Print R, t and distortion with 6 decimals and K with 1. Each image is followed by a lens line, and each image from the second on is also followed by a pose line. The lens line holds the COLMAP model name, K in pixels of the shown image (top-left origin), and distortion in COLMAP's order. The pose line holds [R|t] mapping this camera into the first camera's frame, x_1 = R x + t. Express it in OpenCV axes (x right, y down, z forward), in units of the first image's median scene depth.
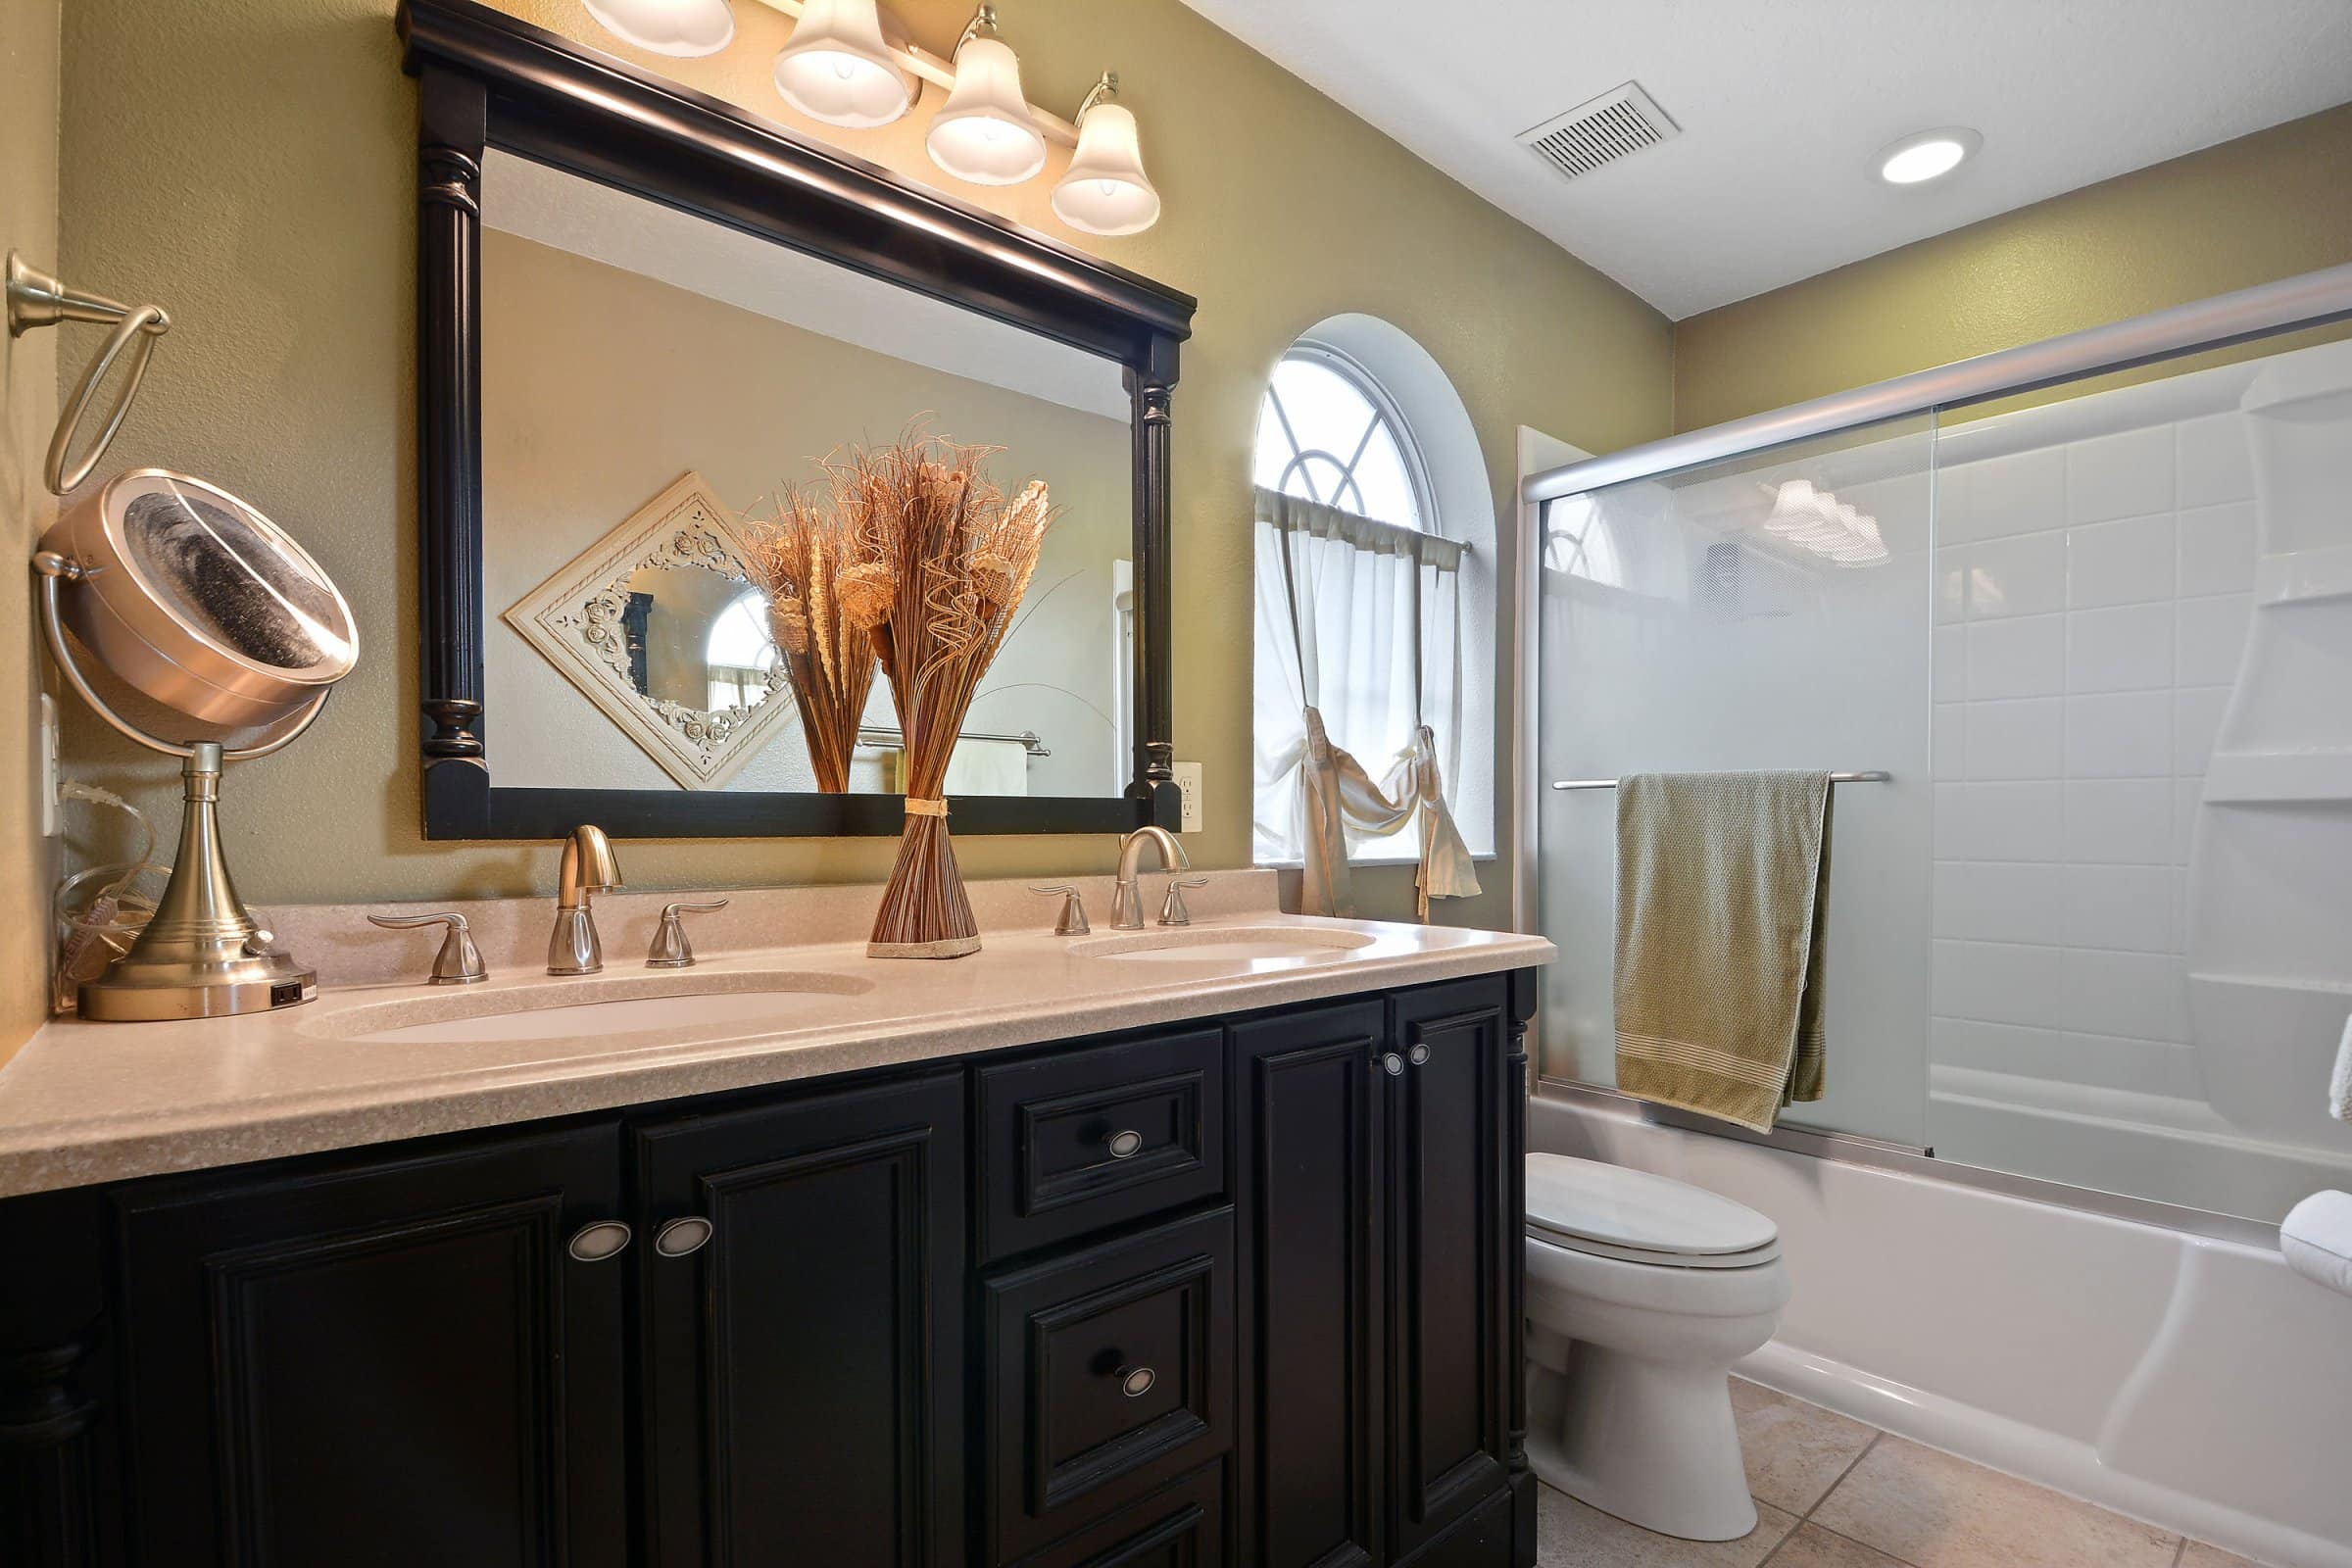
lens RADIAL K [[1121.2, 0, 1162.0], [0, 1121.2, 838.1], [0, 0, 1]] dist [0.019689, -0.021206]
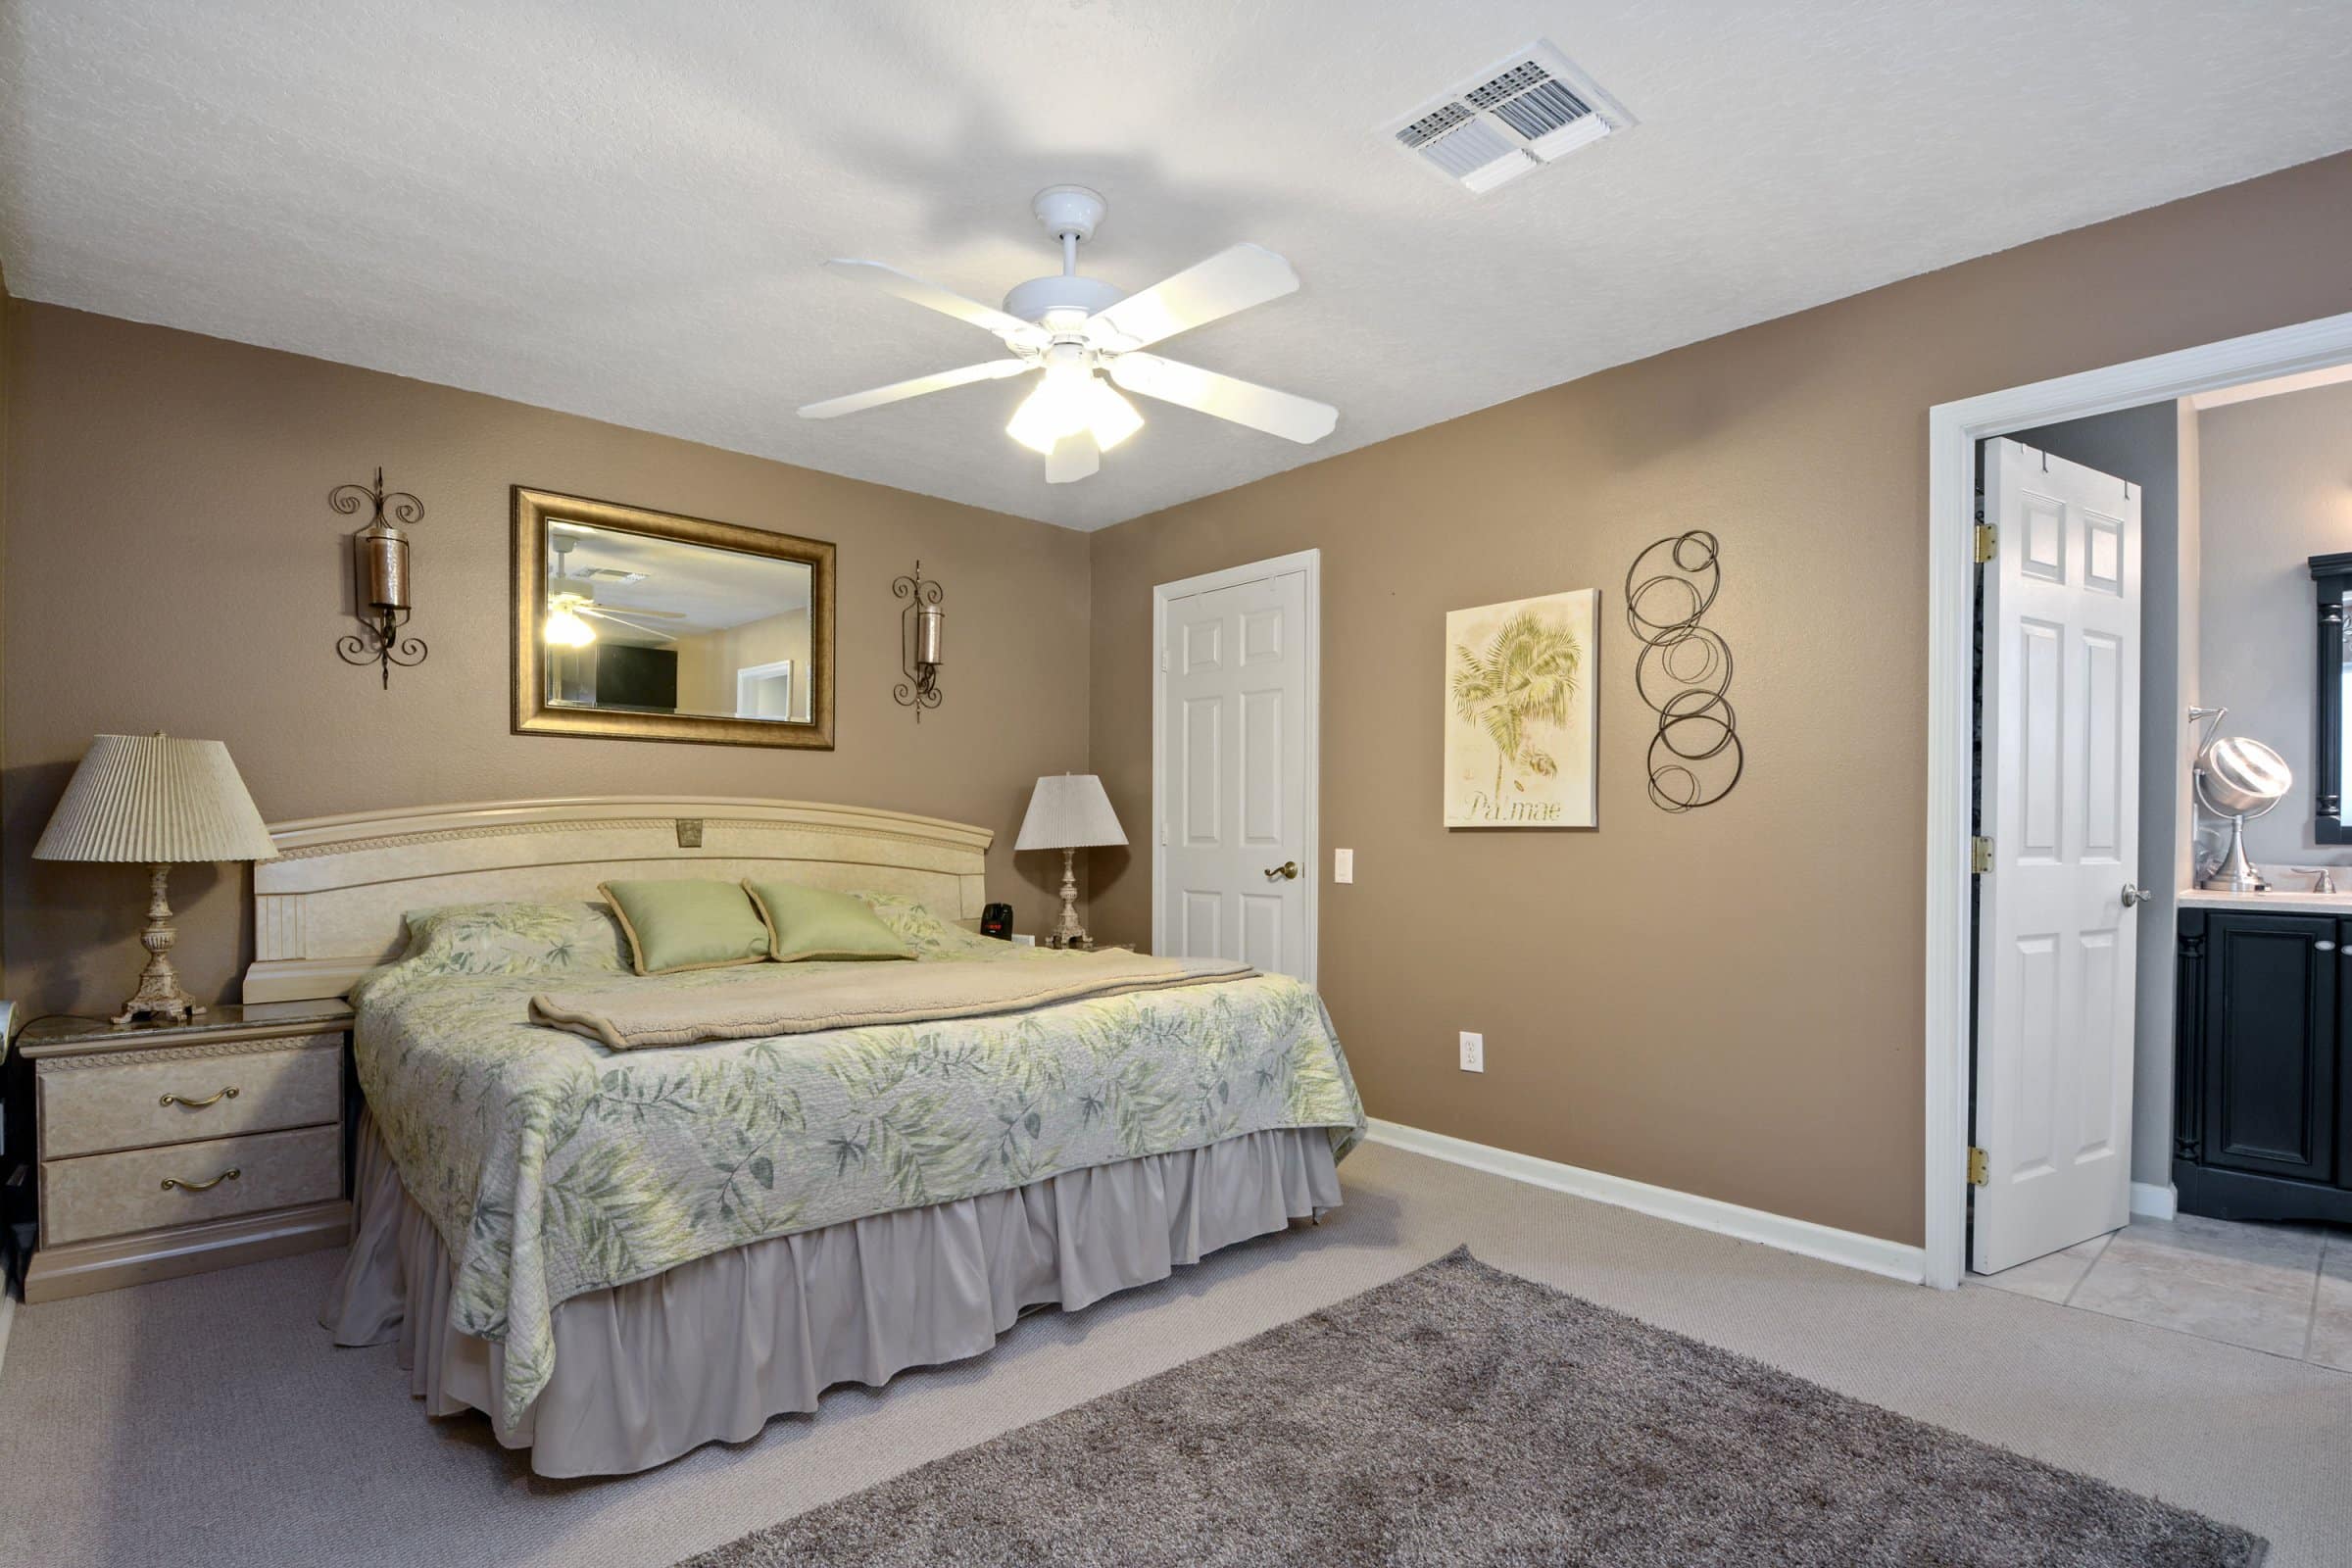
lens RADIAL K [[1121.2, 0, 1162.0], [0, 1121.2, 838.1], [0, 0, 1]] dist [0.019689, -0.021206]
pose [[0.046111, 0.009646, -0.998890, 2.443043], [-0.025221, 0.999646, 0.008489, 0.042106], [0.998618, 0.024801, 0.046338, -2.468574]]
